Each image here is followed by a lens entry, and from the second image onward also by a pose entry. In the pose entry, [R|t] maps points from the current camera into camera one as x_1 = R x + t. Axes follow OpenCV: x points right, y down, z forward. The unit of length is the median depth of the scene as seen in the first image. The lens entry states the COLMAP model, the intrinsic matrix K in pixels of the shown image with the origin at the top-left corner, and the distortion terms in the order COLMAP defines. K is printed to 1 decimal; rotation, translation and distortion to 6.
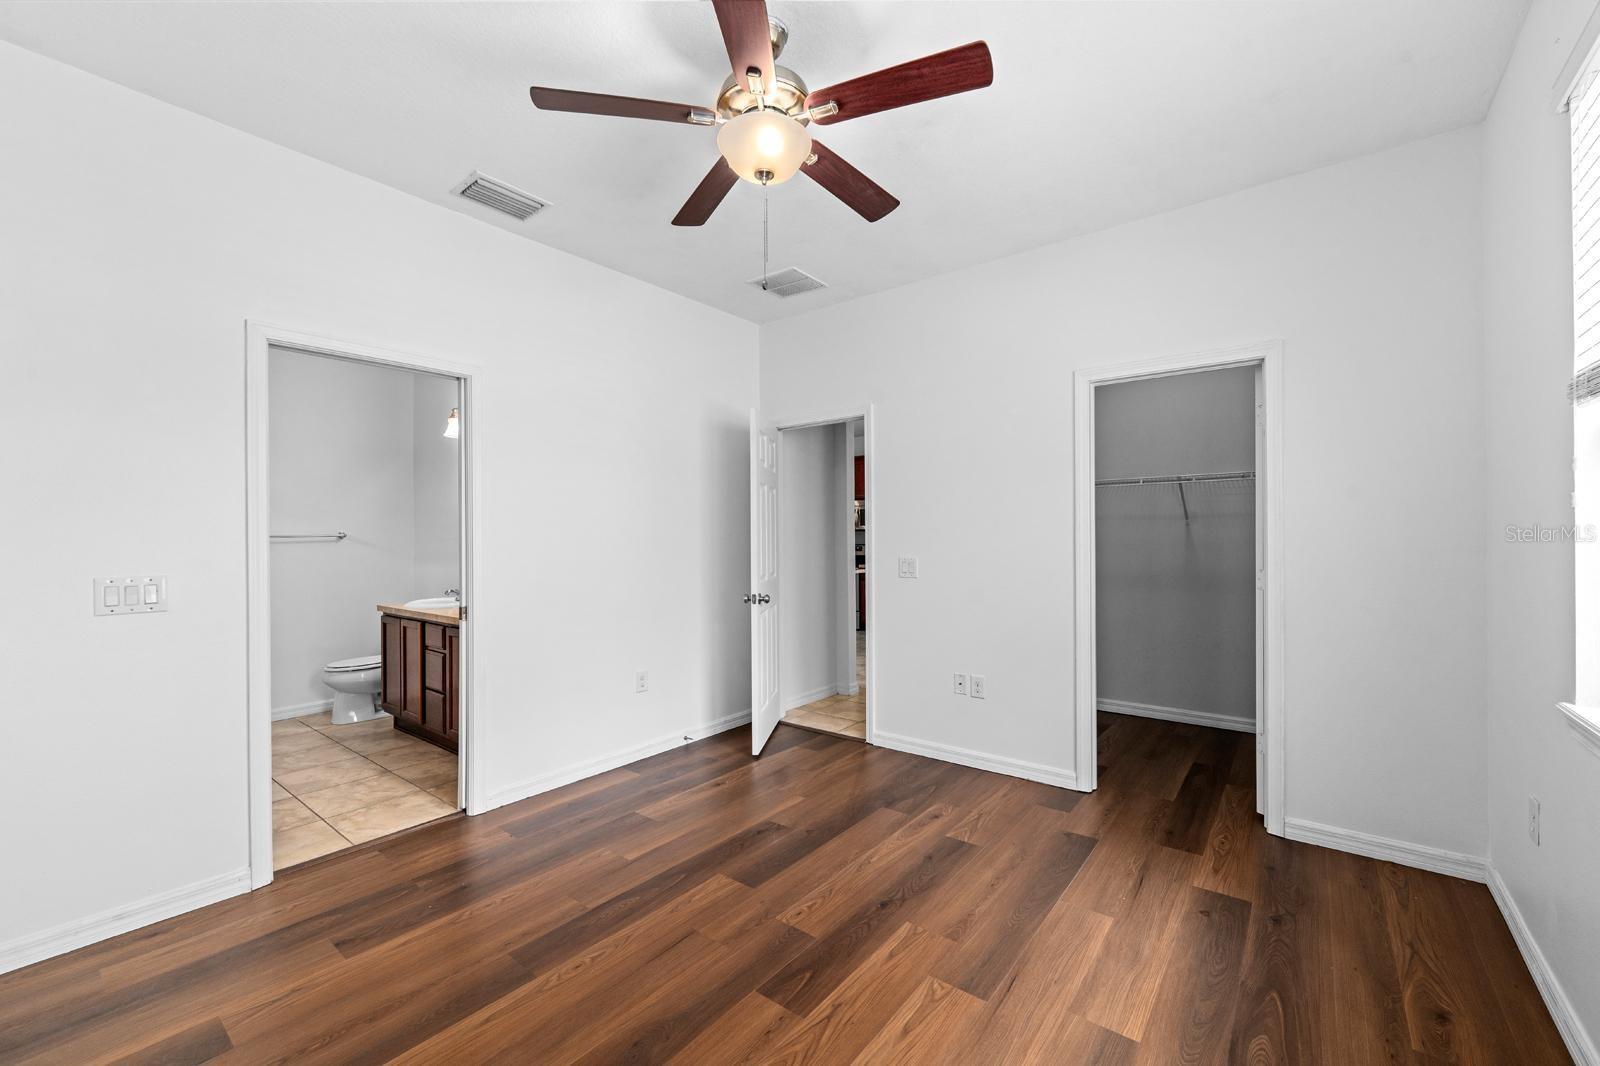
lens RADIAL K [[651.4, 0, 800.9], [0, 651.4, 532.5], [0, 0, 1]] dist [-0.000626, -0.000854]
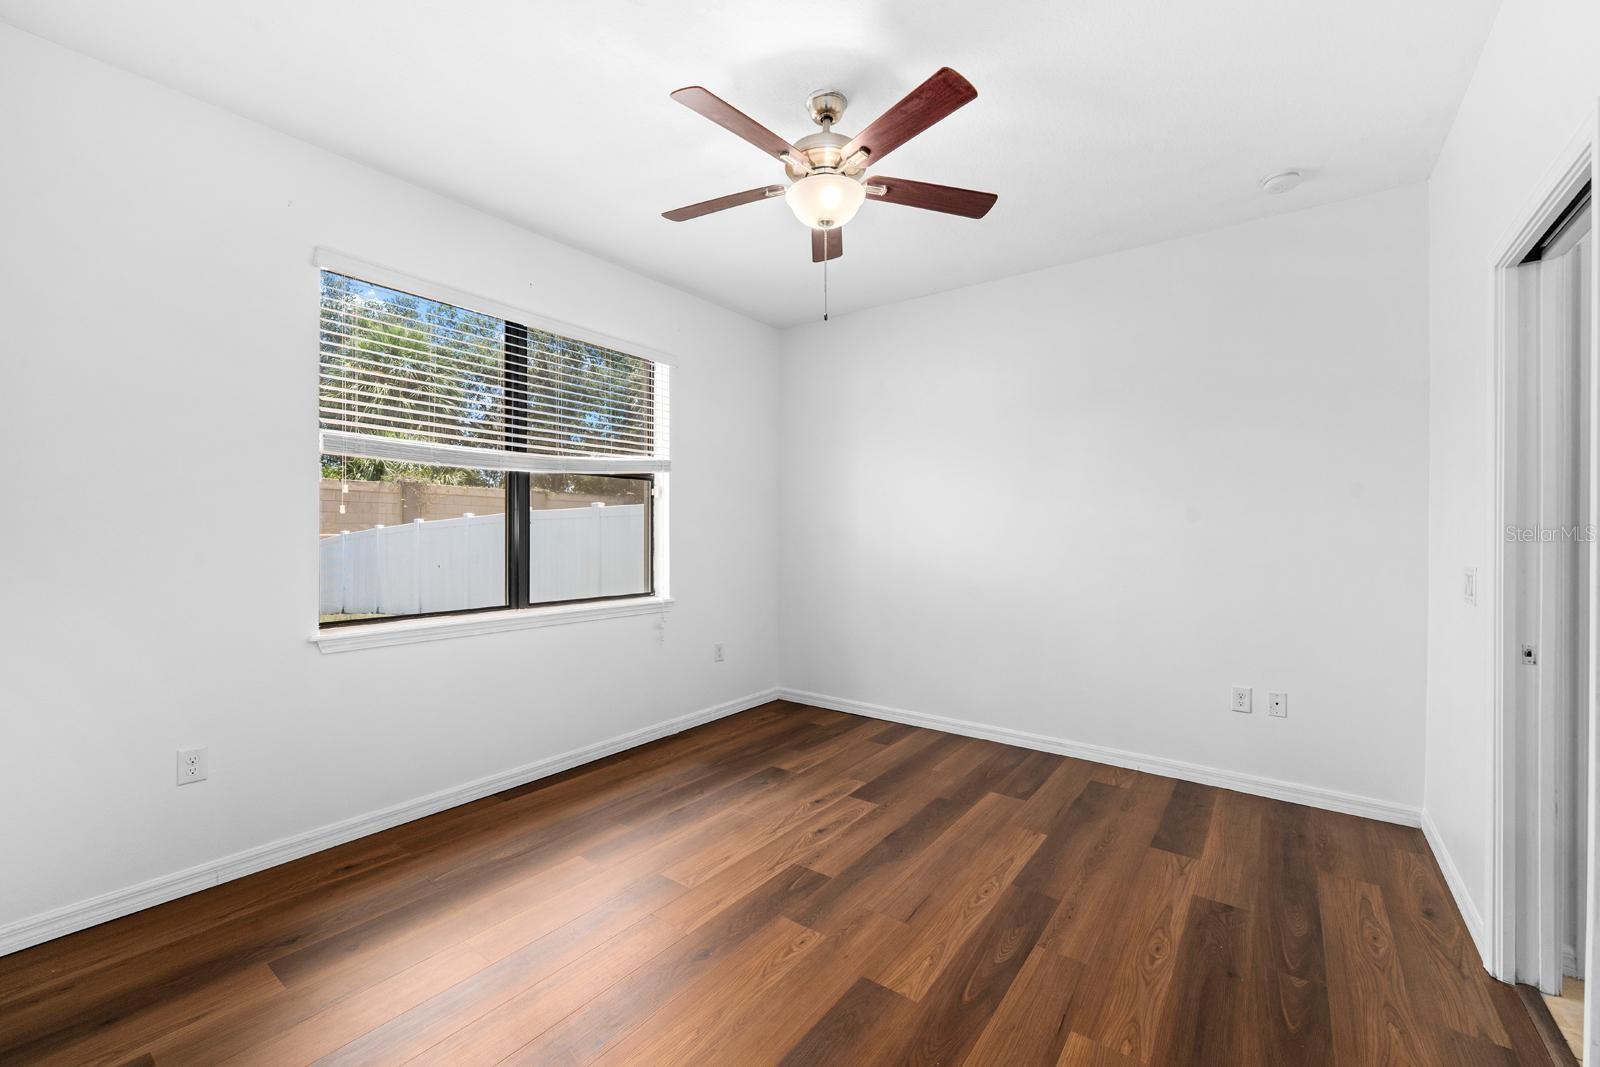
lens RADIAL K [[651.4, 0, 800.7], [0, 651.4, 534.7], [0, 0, 1]] dist [-0.000626, -0.000854]
pose [[-0.999572, 0.005287, -0.028776, 0.024012], [0.005227, 0.999984, 0.002160, 0.013169], [0.028787, 0.002009, -0.999584, 2.043792]]
